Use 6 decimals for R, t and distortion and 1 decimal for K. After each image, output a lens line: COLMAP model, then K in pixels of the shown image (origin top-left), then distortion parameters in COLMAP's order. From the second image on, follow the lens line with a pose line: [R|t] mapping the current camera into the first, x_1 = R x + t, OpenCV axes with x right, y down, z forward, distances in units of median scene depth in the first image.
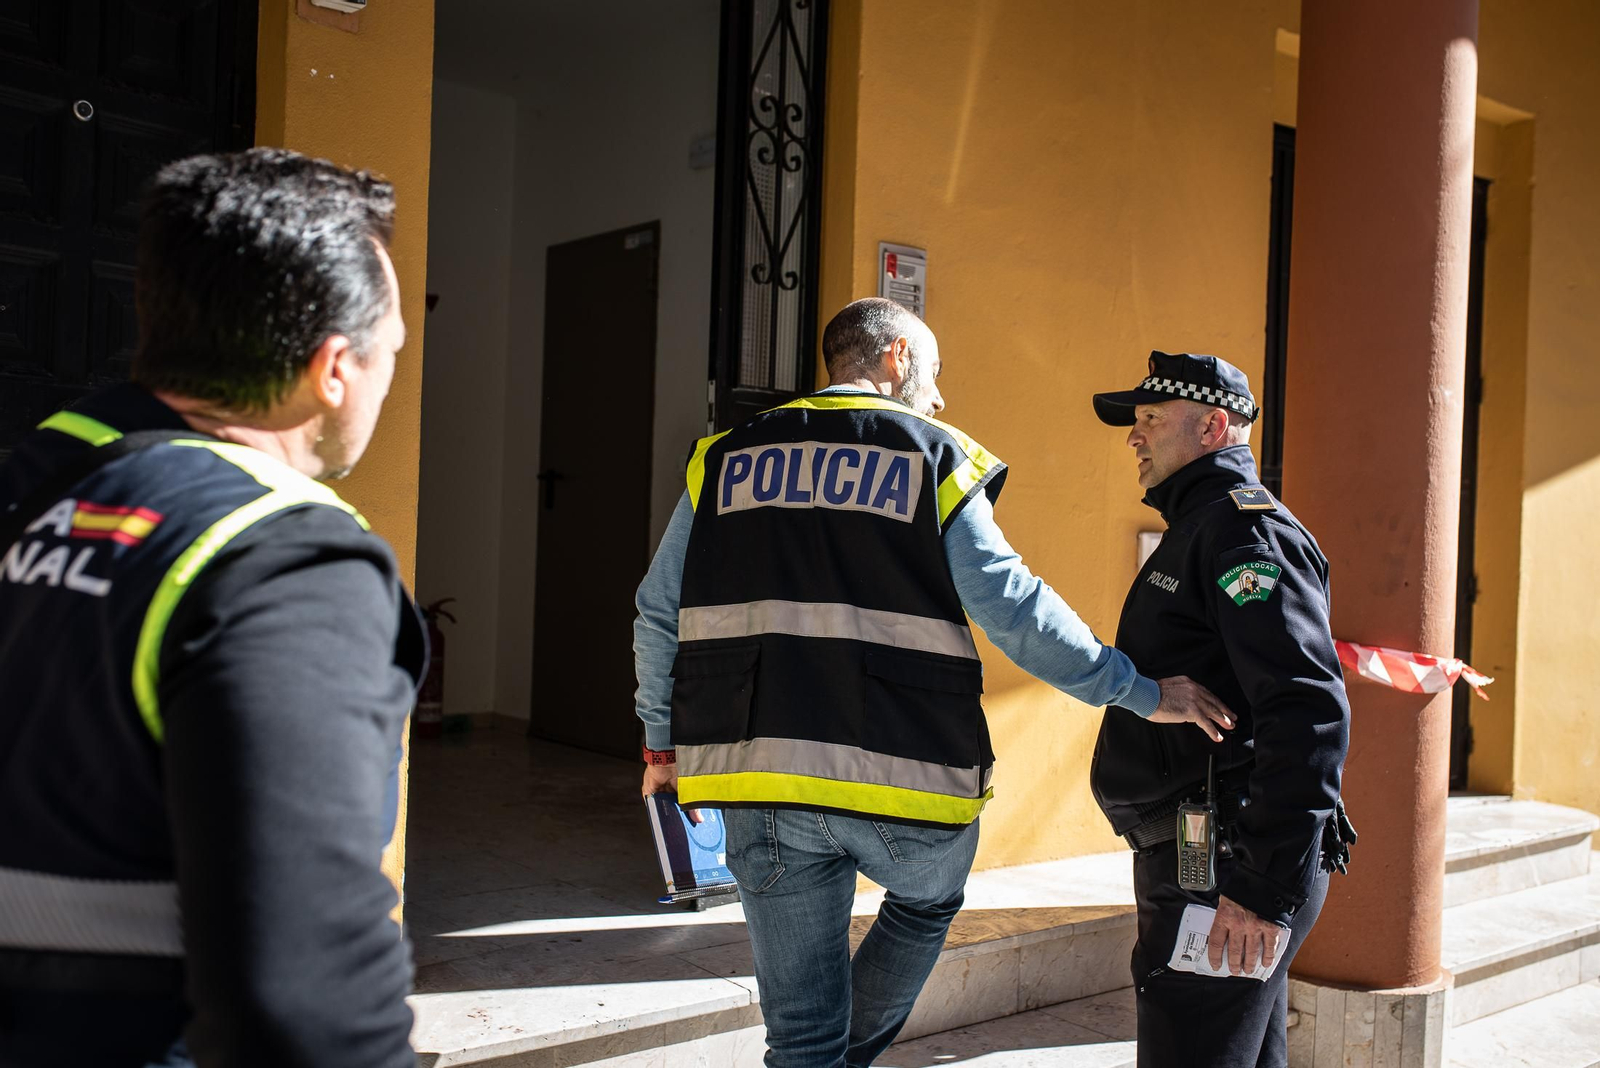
lens RADIAL K [[1515.3, 0, 811.4], [0, 1515.3, 540.5], [0, 0, 1]] dist [-0.000144, 0.000000]
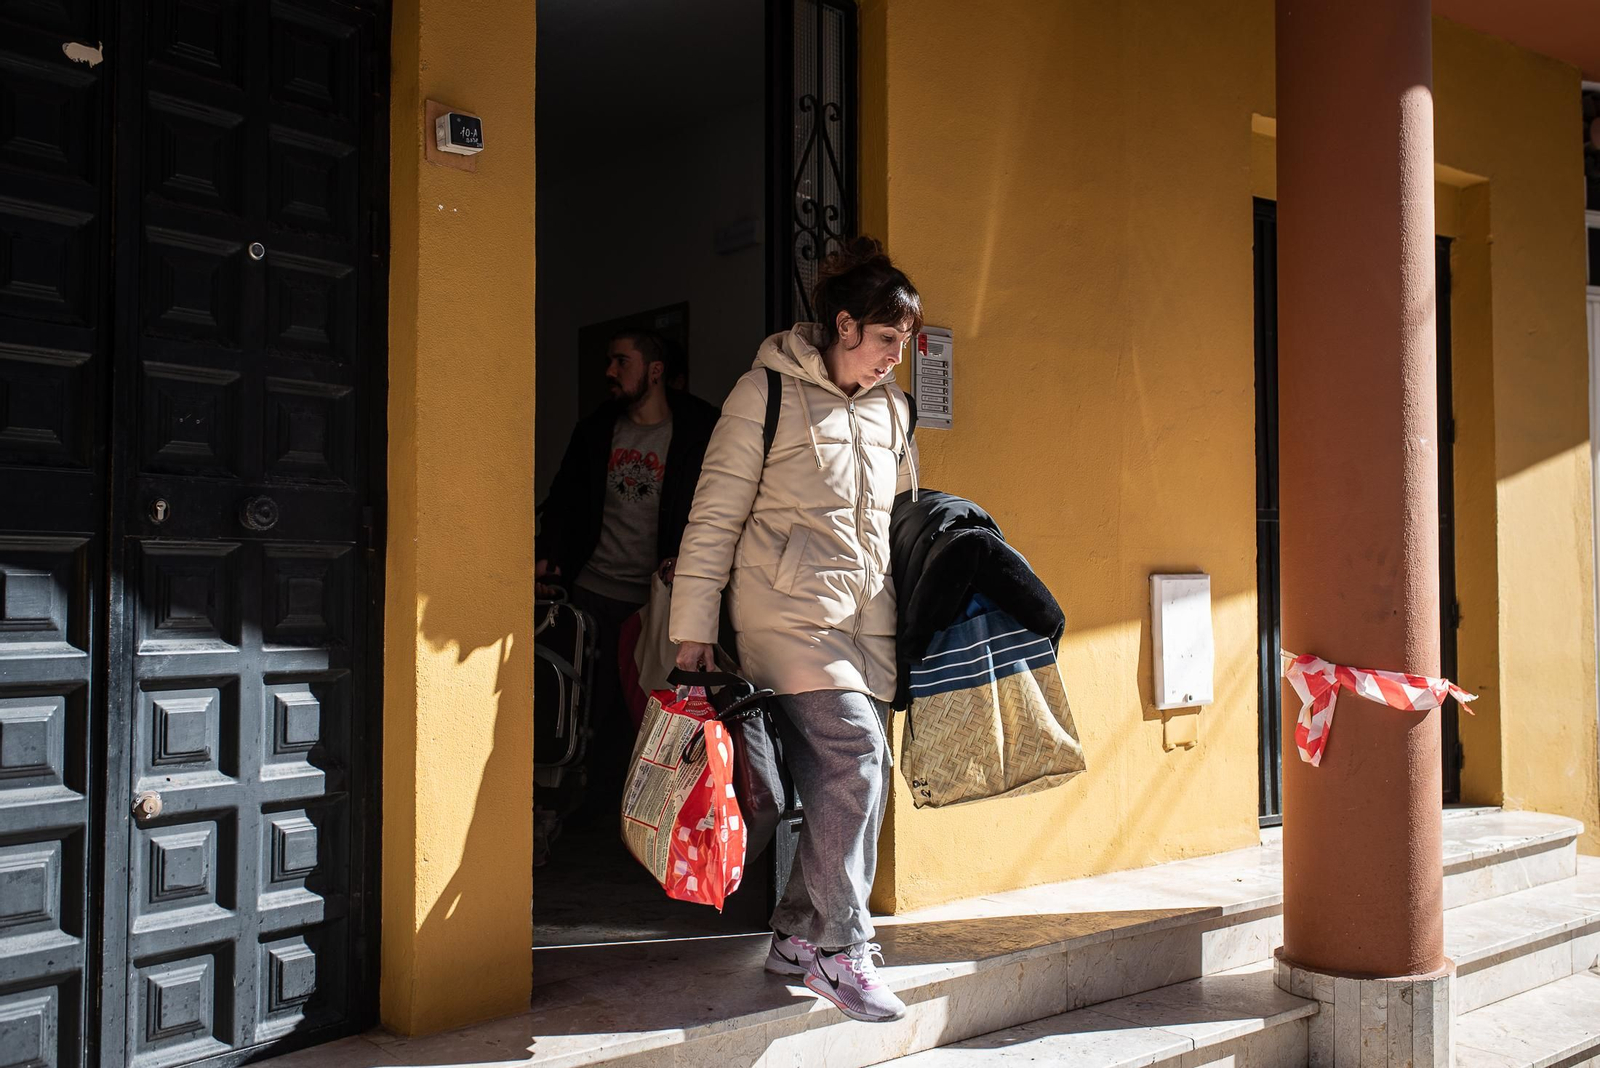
lens RADIAL K [[1515.3, 0, 811.7], [0, 1515.3, 539.0], [0, 0, 1]] dist [-0.000144, 0.000000]
pose [[0.999242, -0.037312, 0.011143, -0.046671], [0.037688, 0.998649, -0.035761, -0.001439], [-0.009793, 0.036154, 0.999298, -0.111405]]
